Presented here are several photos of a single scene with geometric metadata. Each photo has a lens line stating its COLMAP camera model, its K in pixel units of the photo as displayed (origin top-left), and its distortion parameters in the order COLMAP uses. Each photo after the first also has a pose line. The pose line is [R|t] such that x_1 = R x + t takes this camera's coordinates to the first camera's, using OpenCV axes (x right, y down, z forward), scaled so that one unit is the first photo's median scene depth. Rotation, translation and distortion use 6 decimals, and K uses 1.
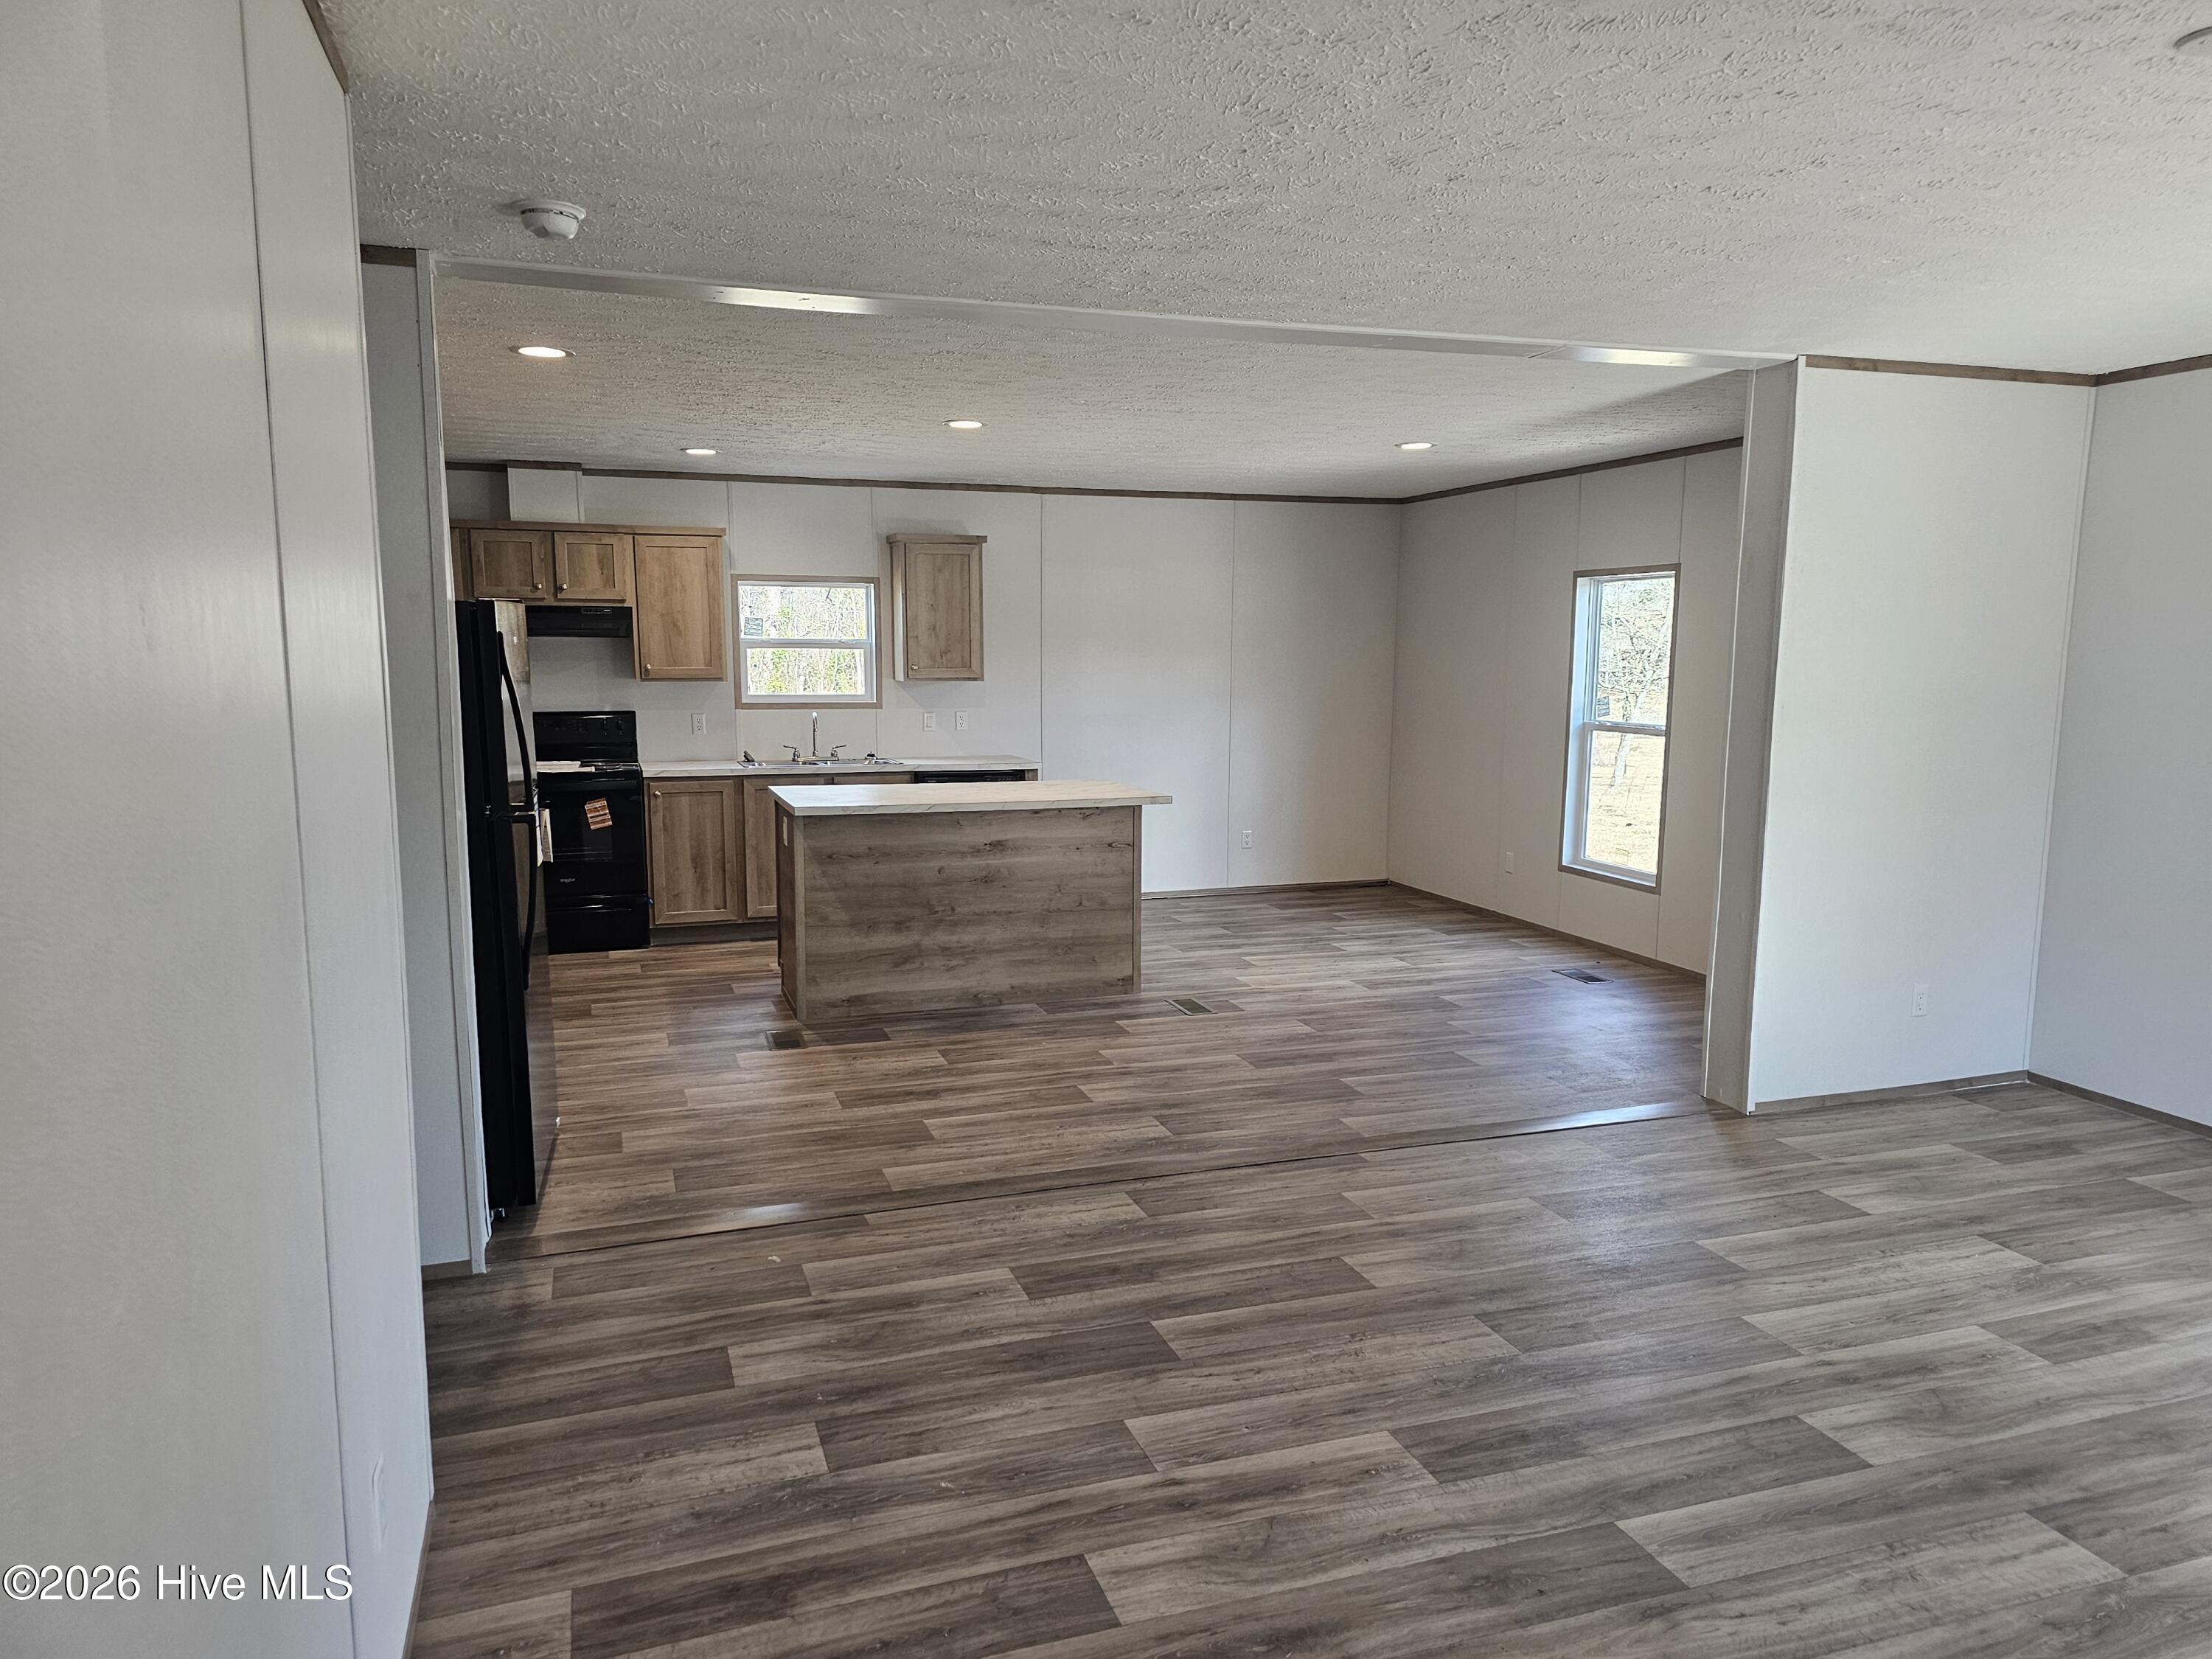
lens RADIAL K [[1475.6, 0, 1095.8], [0, 1475.6, 815.1], [0, 0, 1]] dist [0.041864, -0.033655]
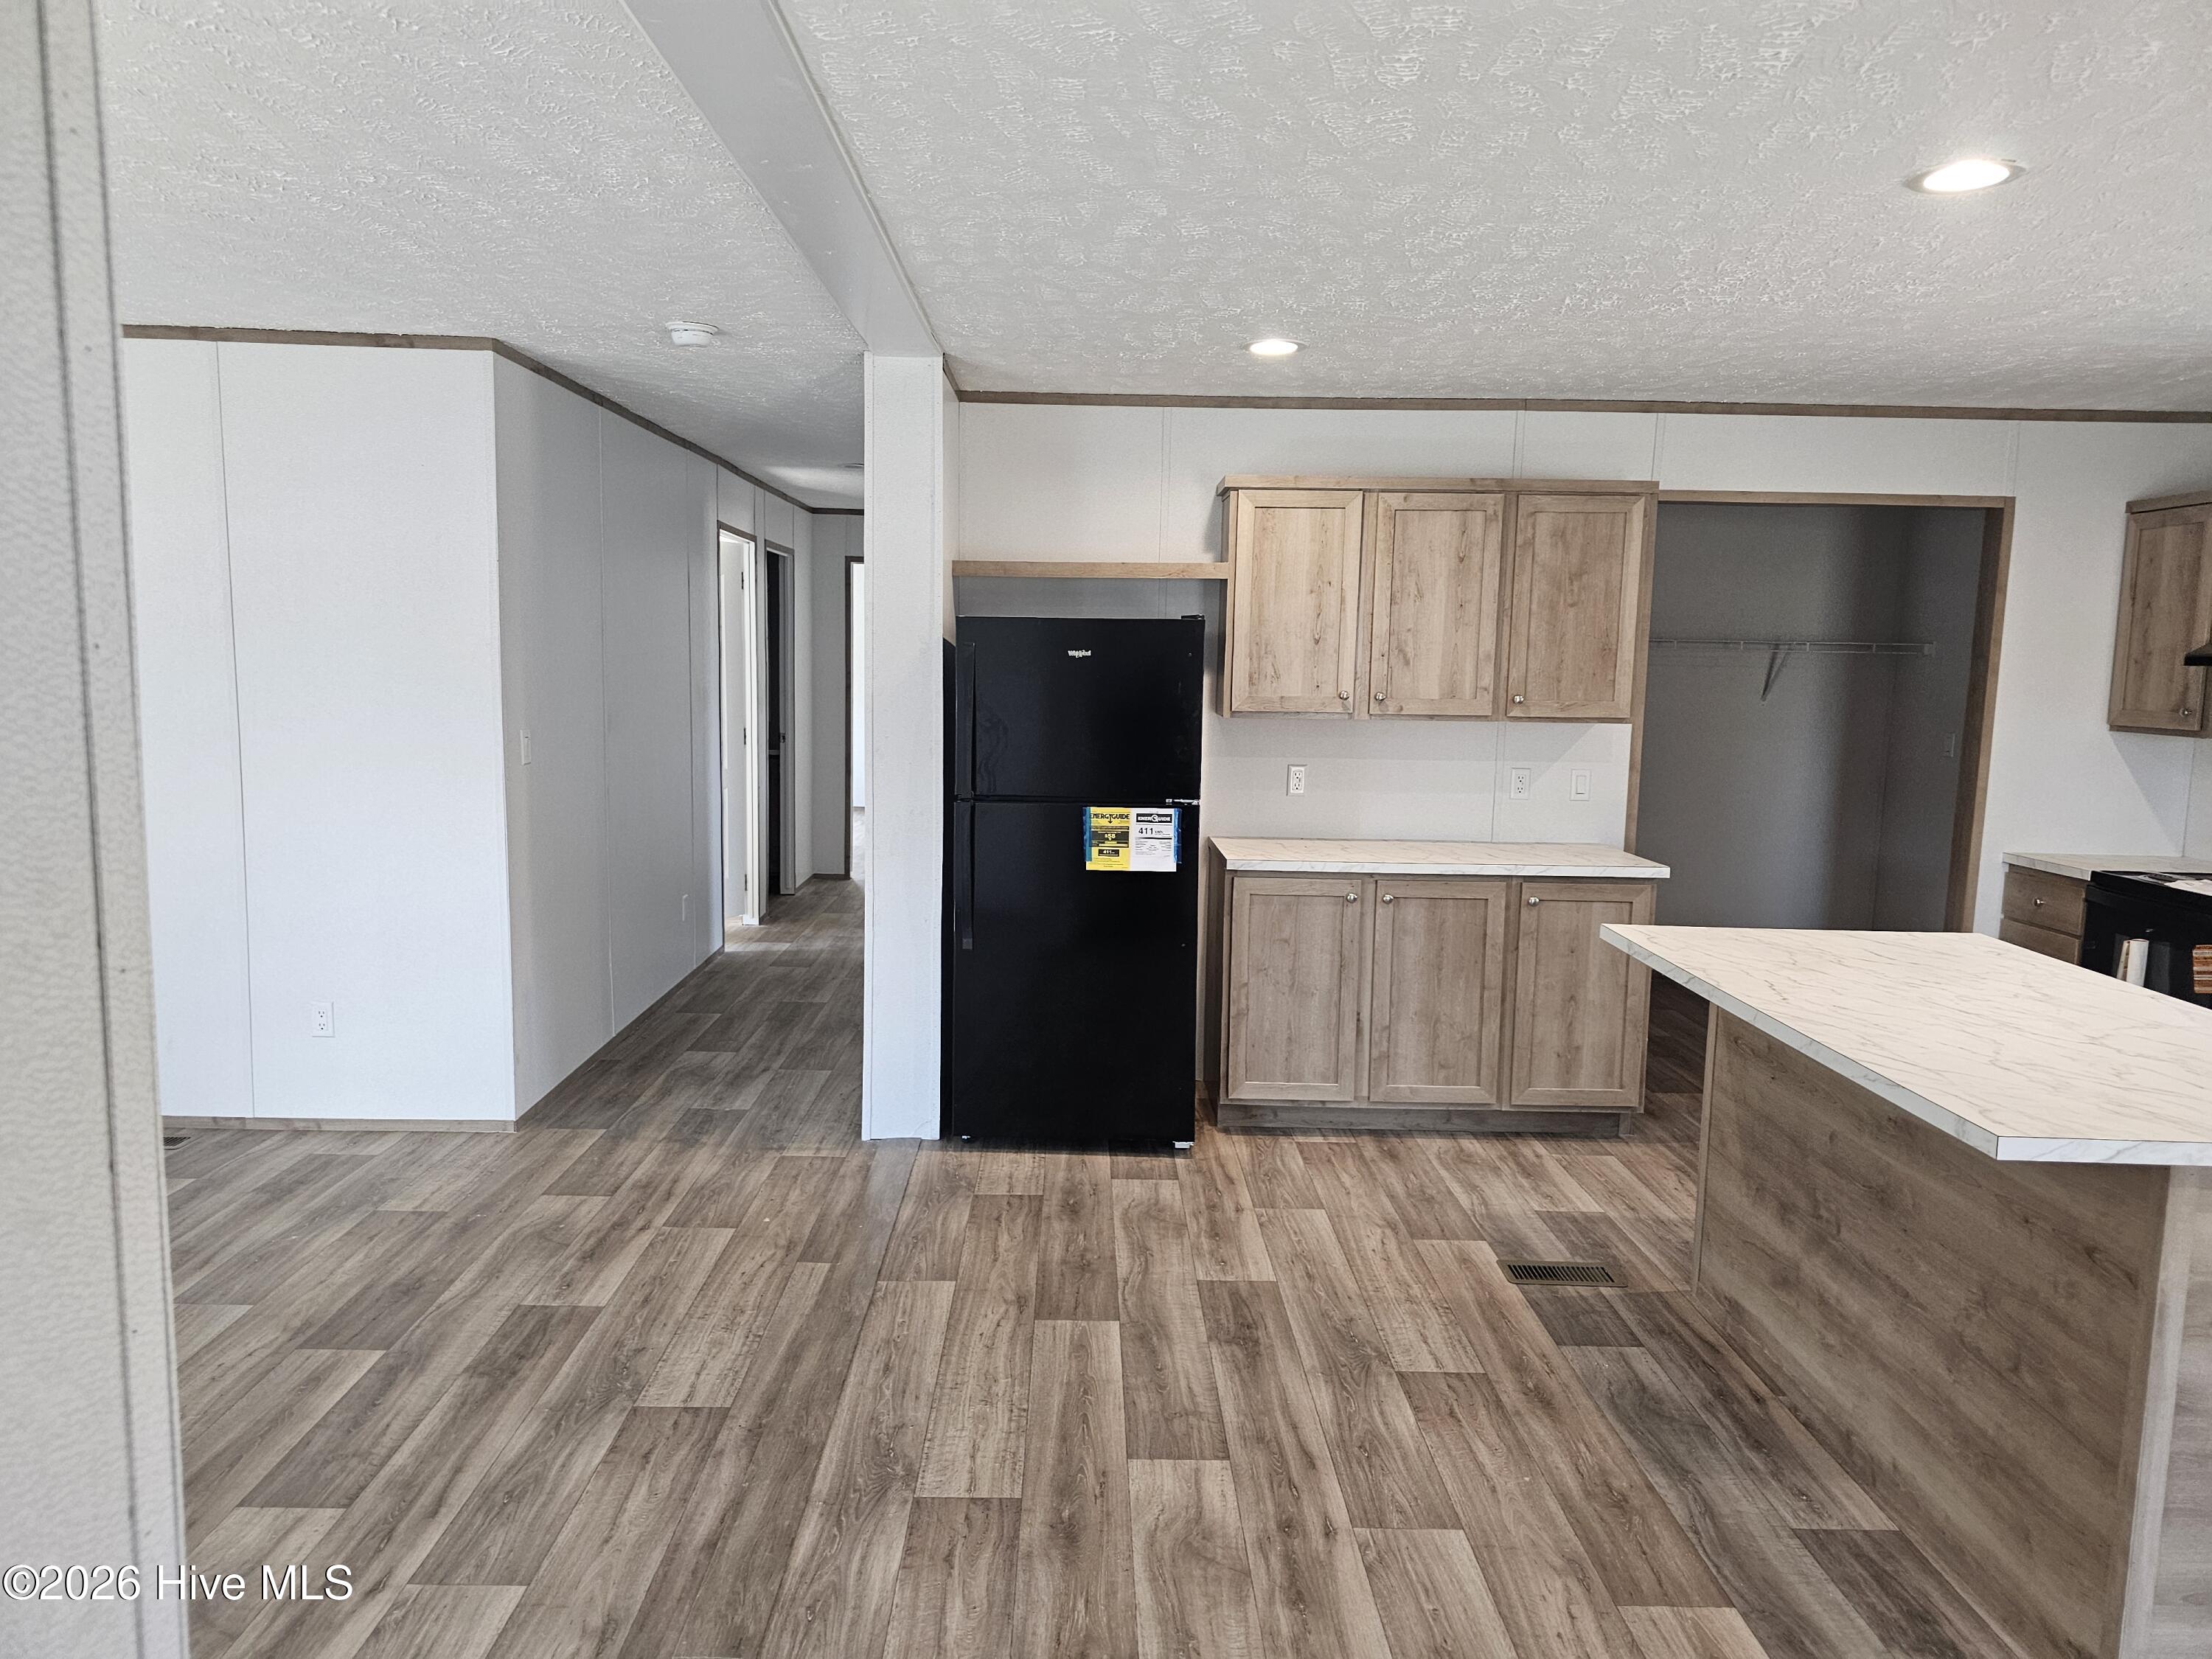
lens RADIAL K [[1475.6, 0, 1107.6], [0, 1475.6, 825.6], [0, 0, 1]] dist [0.041864, -0.033655]
pose [[-0.298022, 0.105513, -0.948709, 0.453016], [-0.132594, 0.979661, 0.150608, -0.114349], [0.945305, 0.170678, -0.277971, 0.964987]]
